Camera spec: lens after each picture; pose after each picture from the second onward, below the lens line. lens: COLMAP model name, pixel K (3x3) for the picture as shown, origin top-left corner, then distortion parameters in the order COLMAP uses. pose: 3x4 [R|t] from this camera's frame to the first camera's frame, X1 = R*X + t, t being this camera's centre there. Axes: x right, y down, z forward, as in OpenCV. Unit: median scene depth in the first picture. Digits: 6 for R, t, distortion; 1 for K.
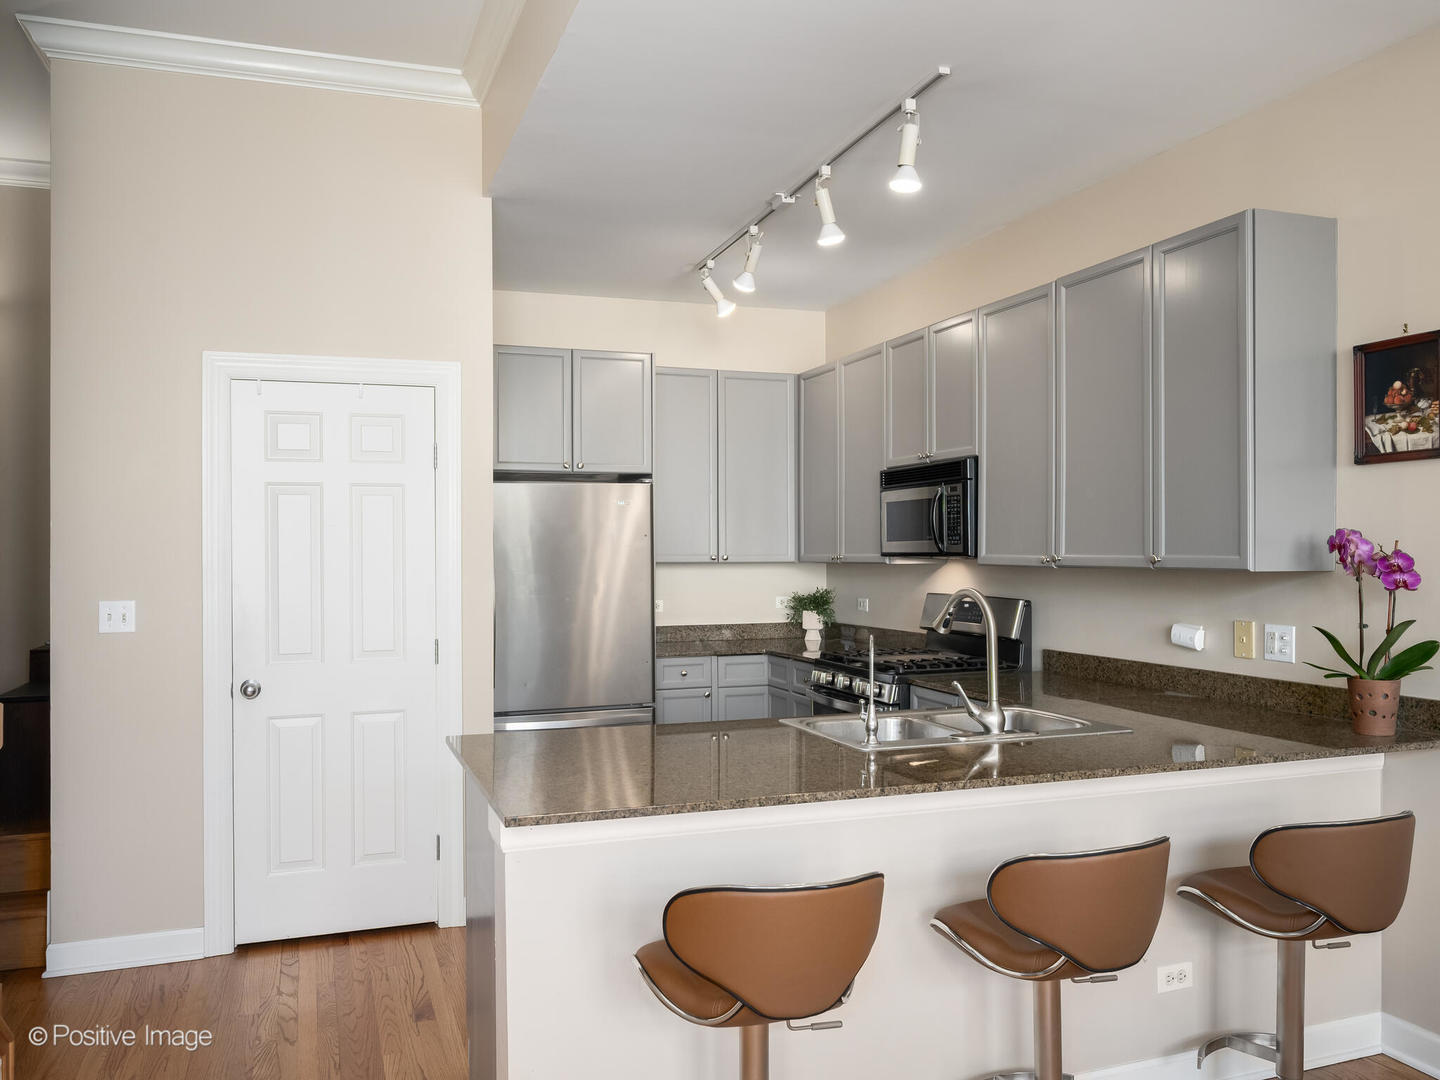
lens RADIAL K [[1128.1, 0, 725.3], [0, 1128.1, 537.0], [0, 0, 1]] dist [-0.004112, -0.008897]
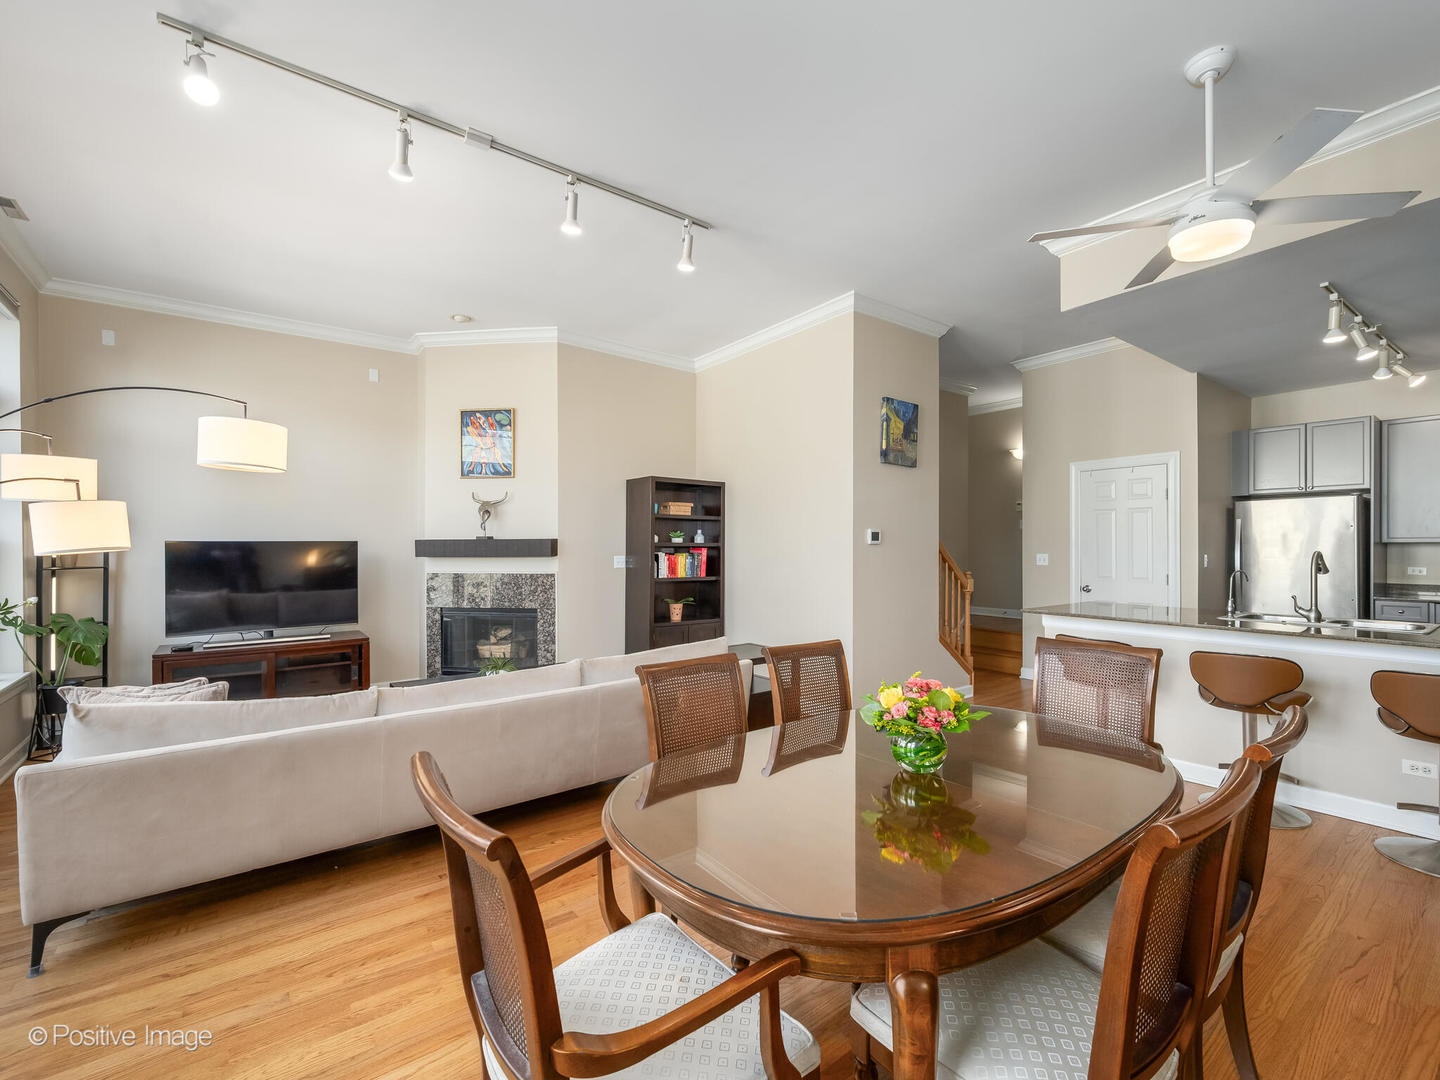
lens RADIAL K [[640.7, 0, 714.8], [0, 640.7, 544.2], [0, 0, 1]] dist [-0.004054, -0.001738]
pose [[0.287000, 0.003436, -0.957925, 0.686537], [0.012526, 0.999895, 0.007340, 0.008120], [0.957849, -0.014106, 0.286926, -0.236058]]
